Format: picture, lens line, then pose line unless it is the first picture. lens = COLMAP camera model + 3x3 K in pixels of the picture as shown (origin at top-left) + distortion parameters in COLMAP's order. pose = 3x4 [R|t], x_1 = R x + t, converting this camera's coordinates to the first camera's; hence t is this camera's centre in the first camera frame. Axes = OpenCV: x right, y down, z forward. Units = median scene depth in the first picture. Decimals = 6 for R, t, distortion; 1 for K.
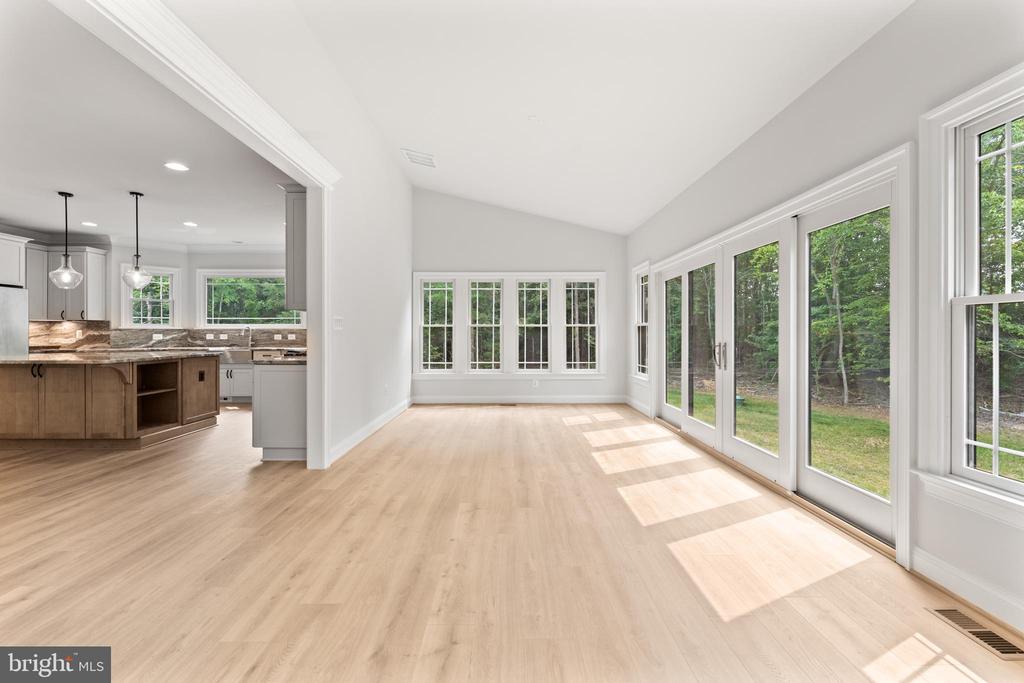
lens RADIAL K [[415.7, 0, 528.4], [0, 415.7, 335.2], [0, 0, 1]] dist [-0.000593, 0.000202]
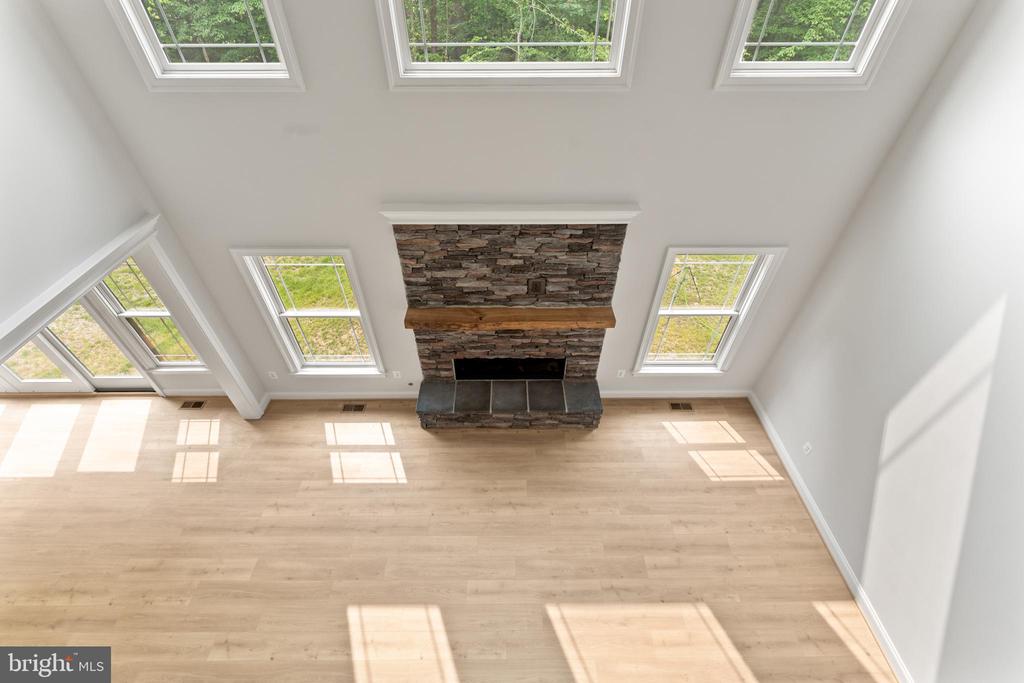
lens RADIAL K [[421.0, 0, 507.8], [0, 421.0, 334.1], [0, 0, 1]] dist [-0.000144, 0.000070]
pose [[0.035191, -0.662726, 0.748035, -0.677738], [0.002341, 0.748551, 0.663073, -1.369164], [-0.999378, -0.021583, 0.027894, -1.130441]]
